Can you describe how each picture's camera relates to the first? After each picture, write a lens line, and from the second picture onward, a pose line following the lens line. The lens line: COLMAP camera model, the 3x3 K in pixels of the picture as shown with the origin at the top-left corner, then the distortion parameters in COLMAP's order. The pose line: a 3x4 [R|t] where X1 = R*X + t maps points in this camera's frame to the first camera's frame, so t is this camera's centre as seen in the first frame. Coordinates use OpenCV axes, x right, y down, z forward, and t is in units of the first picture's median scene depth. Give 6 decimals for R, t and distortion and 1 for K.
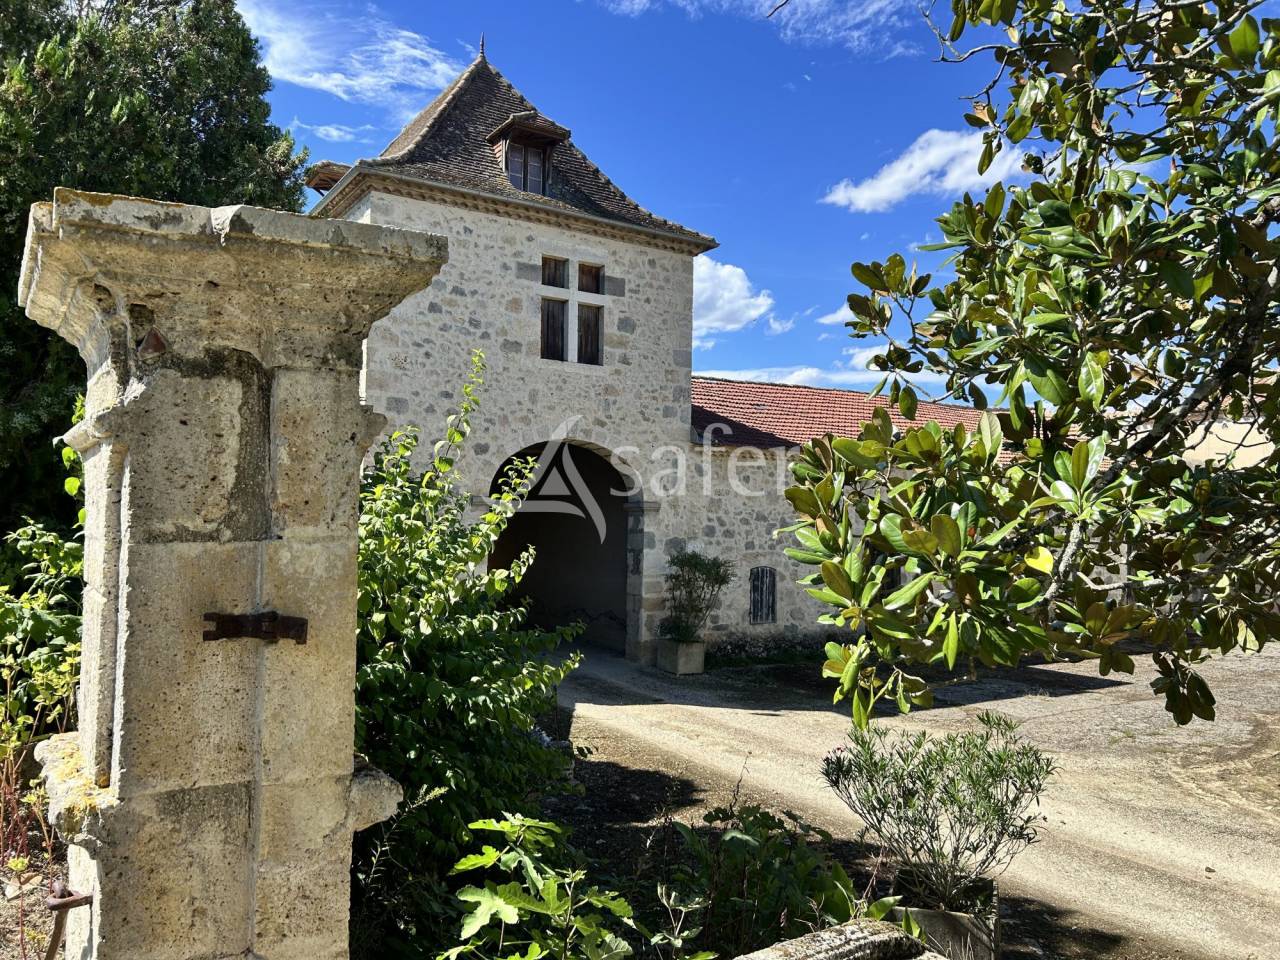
lens RADIAL K [[978.4, 0, 641.9], [0, 978.4, 478.4], [0, 0, 1]] dist [0.071018, -0.072012]
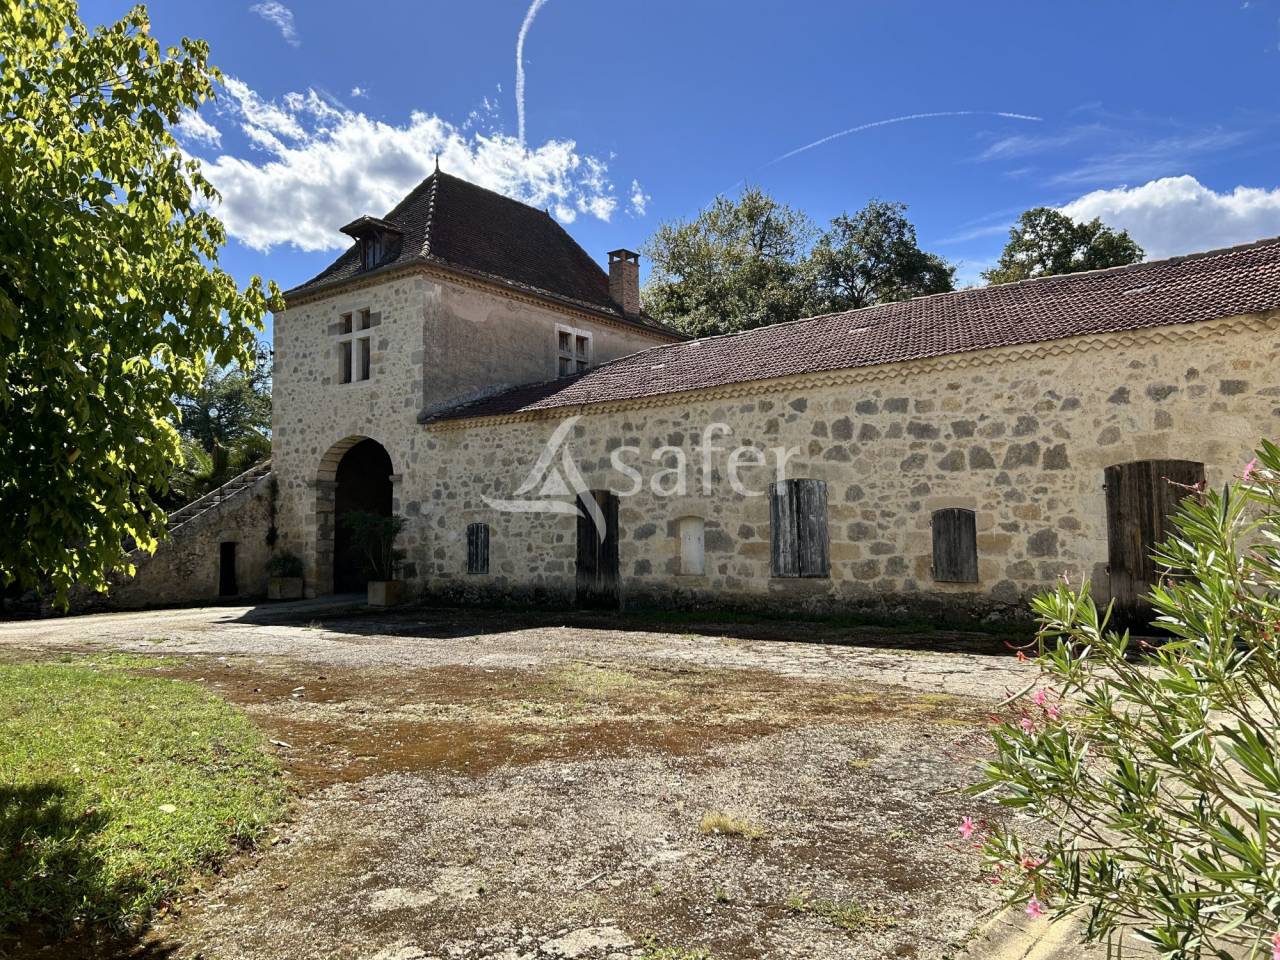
lens RADIAL K [[978.4, 0, 638.9], [0, 978.4, 481.2], [0, 0, 1]] dist [0.071018, -0.072012]
pose [[0.320506, -0.079407, -0.943912, 1.378392], [0.058245, 0.996247, -0.064032, 0.138714], [0.945454, -0.034456, 0.323928, 0.906363]]
